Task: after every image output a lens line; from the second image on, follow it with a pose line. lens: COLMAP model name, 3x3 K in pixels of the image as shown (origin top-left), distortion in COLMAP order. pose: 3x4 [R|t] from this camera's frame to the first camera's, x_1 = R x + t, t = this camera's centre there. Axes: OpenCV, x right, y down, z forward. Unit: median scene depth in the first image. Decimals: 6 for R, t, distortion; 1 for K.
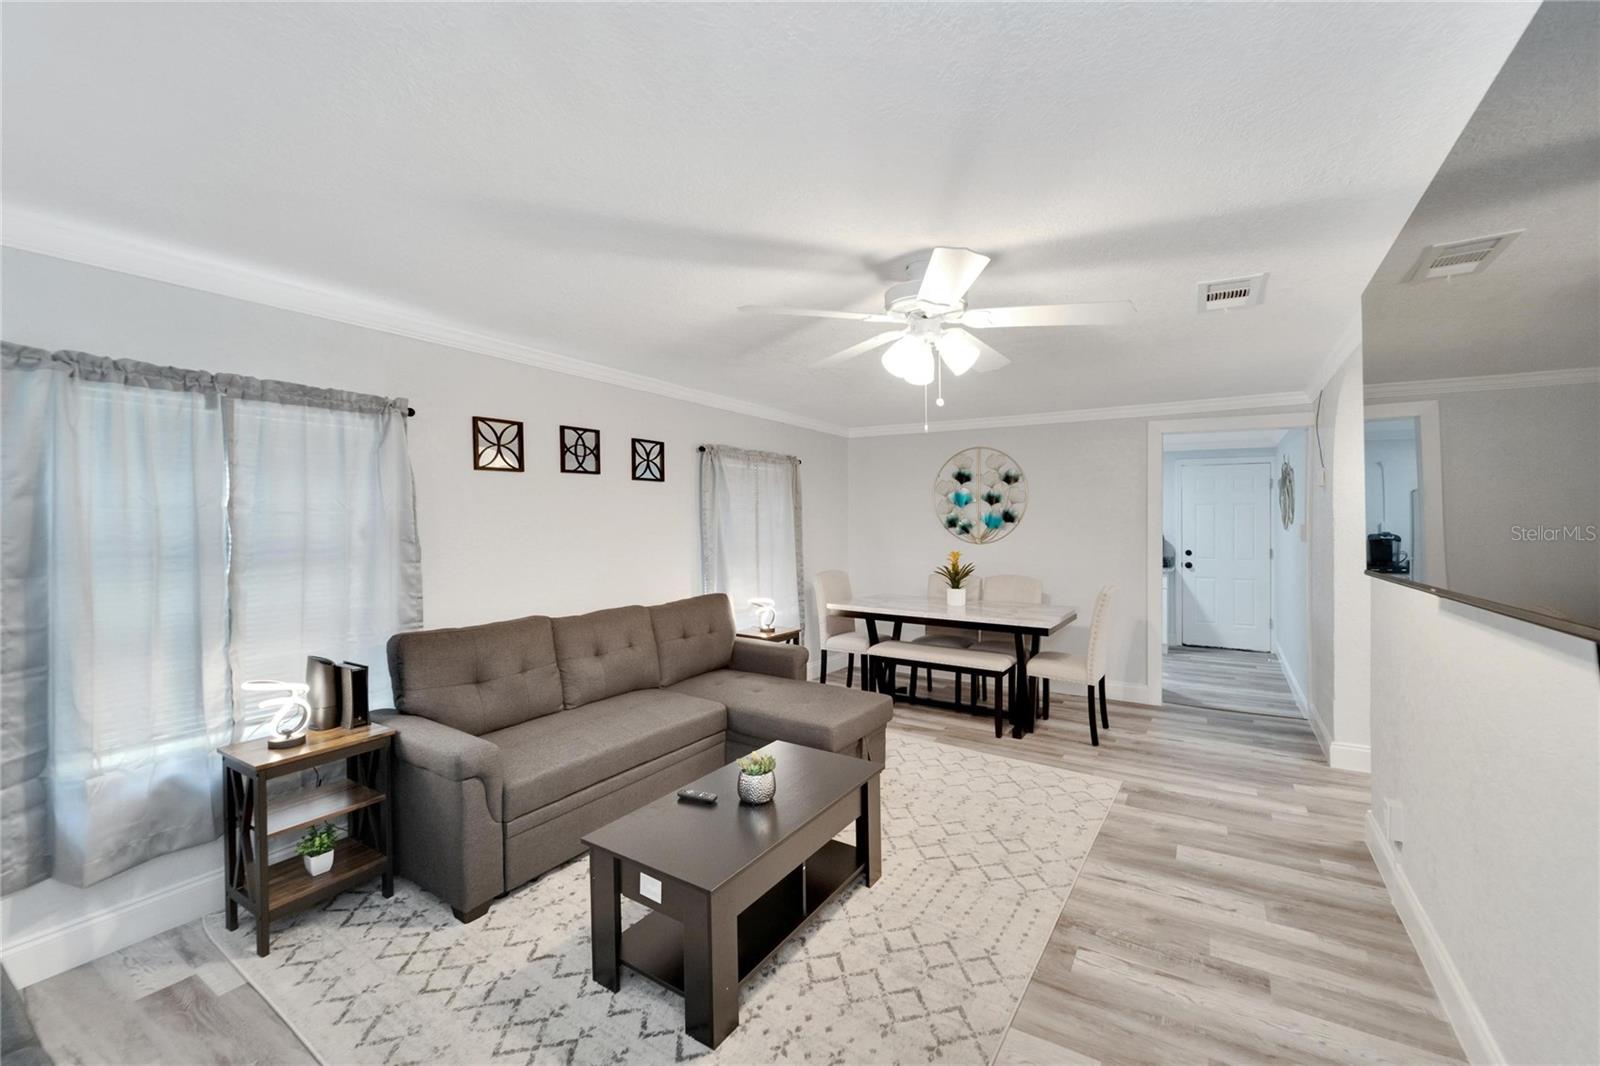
lens RADIAL K [[653.1, 0, 808.1], [0, 653.1, 521.6], [0, 0, 1]] dist [0.000751, -0.000259]
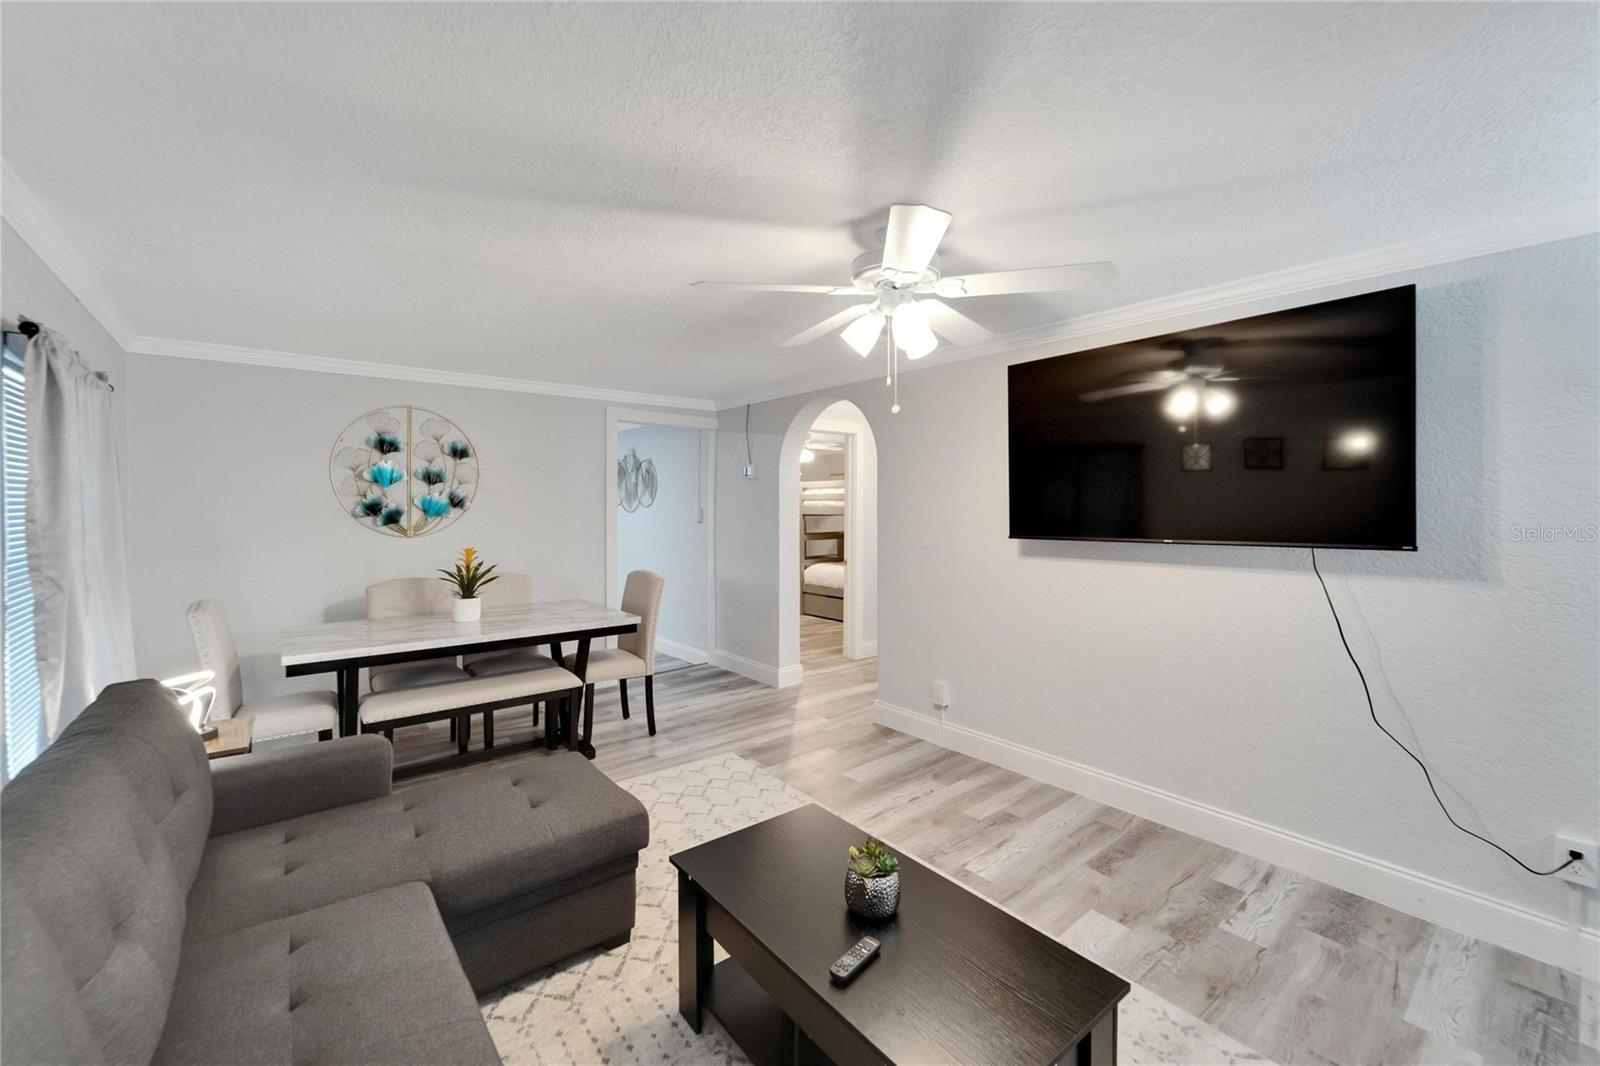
lens RADIAL K [[653.1, 0, 808.1], [0, 653.1, 521.6], [0, 0, 1]] dist [0.000751, -0.000259]
pose [[0.313169, -0.021616, 0.949451, -0.391744], [0.001900, 0.999753, 0.022135, 0.000778], [-0.949696, -0.005128, 0.313133, 0.450848]]
